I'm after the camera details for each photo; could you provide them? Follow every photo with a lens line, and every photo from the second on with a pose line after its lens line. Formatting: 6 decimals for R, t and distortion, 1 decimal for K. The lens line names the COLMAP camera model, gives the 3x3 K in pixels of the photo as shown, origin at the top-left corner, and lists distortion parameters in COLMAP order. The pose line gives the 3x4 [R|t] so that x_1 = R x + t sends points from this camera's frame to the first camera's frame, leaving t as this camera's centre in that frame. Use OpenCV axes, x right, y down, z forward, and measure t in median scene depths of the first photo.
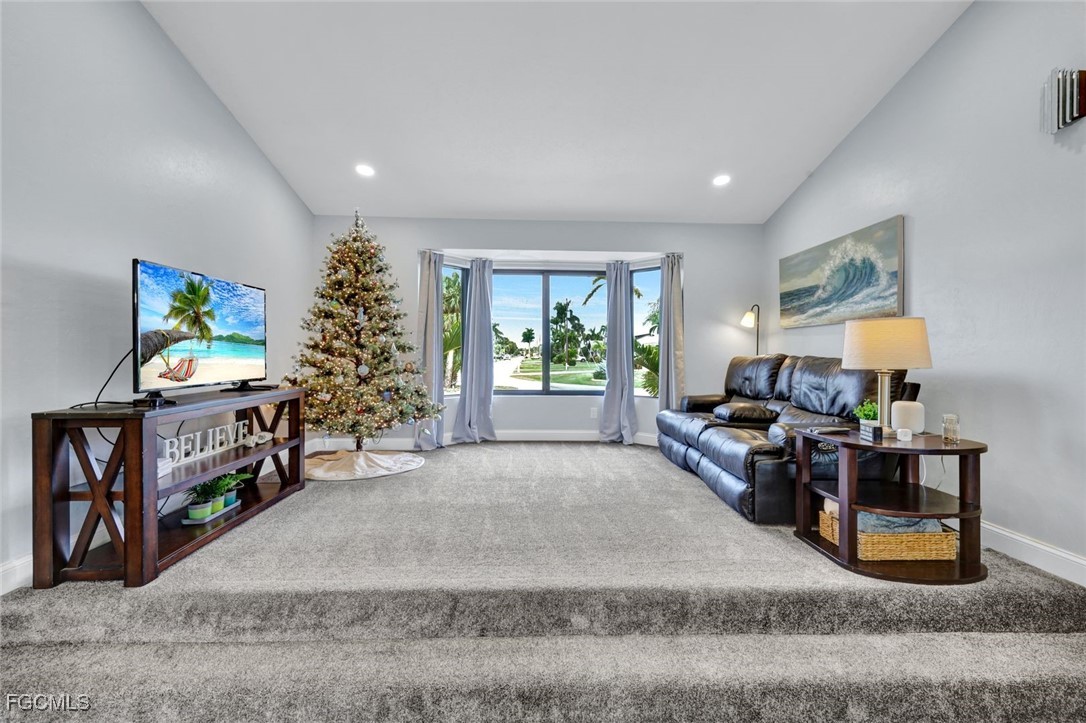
lens RADIAL K [[481.8, 0, 546.0], [0, 481.8, 354.6], [0, 0, 1]] dist [0.011493, -0.000557]
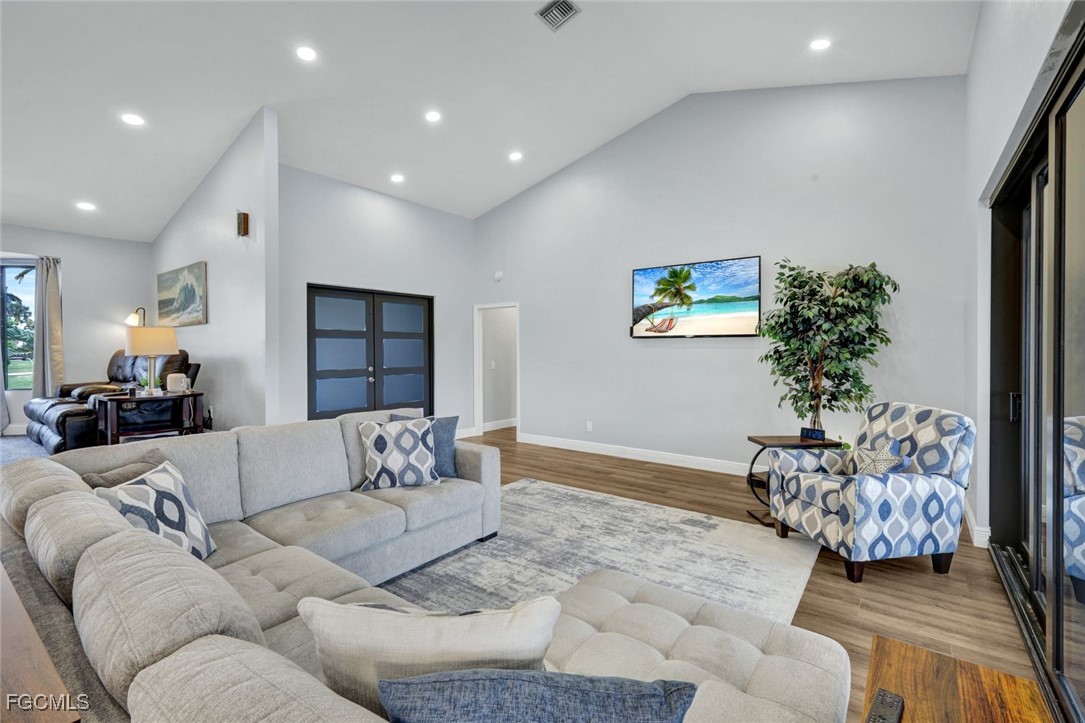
lens RADIAL K [[481.4, 0, 541.8], [0, 481.4, 351.9], [0, 0, 1]] dist [0.011493, -0.000557]
pose [[0.638083, -0.012685, 0.769863, 0.168118], [0.008352, 0.999919, 0.009553, 0.009154], [-0.769922, 0.000334, 0.638138, -0.777056]]
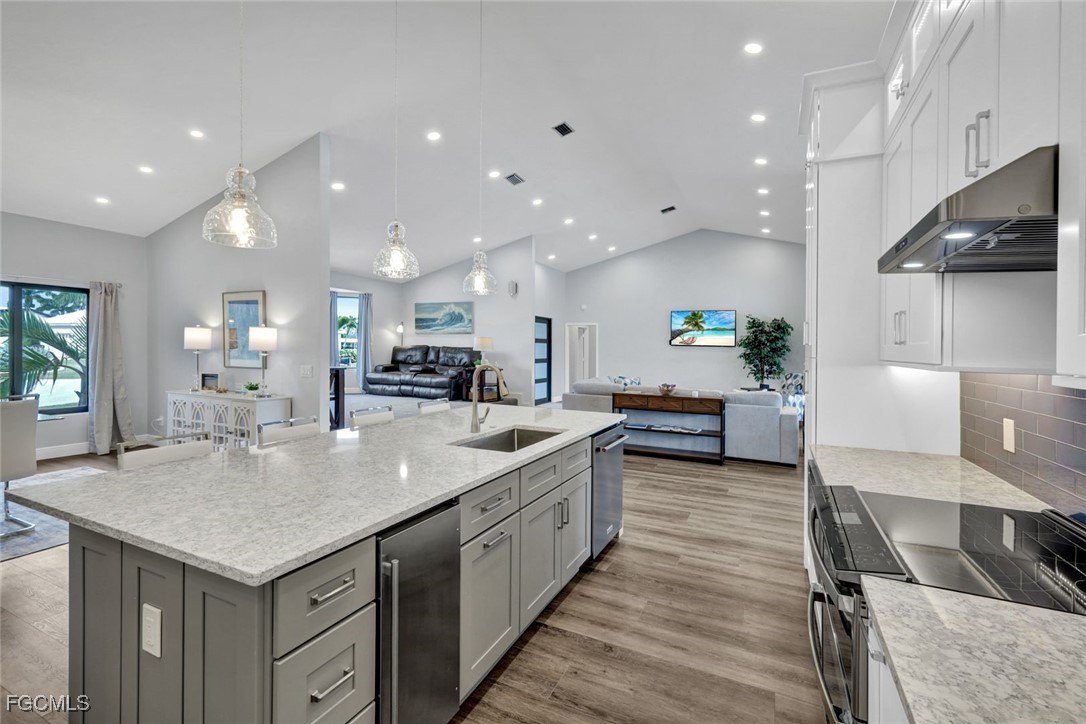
lens RADIAL K [[481.8, 0, 542.7], [0, 481.8, 342.8], [0, 0, 1]] dist [0.011493, -0.000557]
pose [[0.464080, 0.008602, 0.885751, -1.526444], [-0.012624, 0.999916, -0.003097, -0.015458], [-0.885703, -0.009744, 0.464150, -0.715043]]
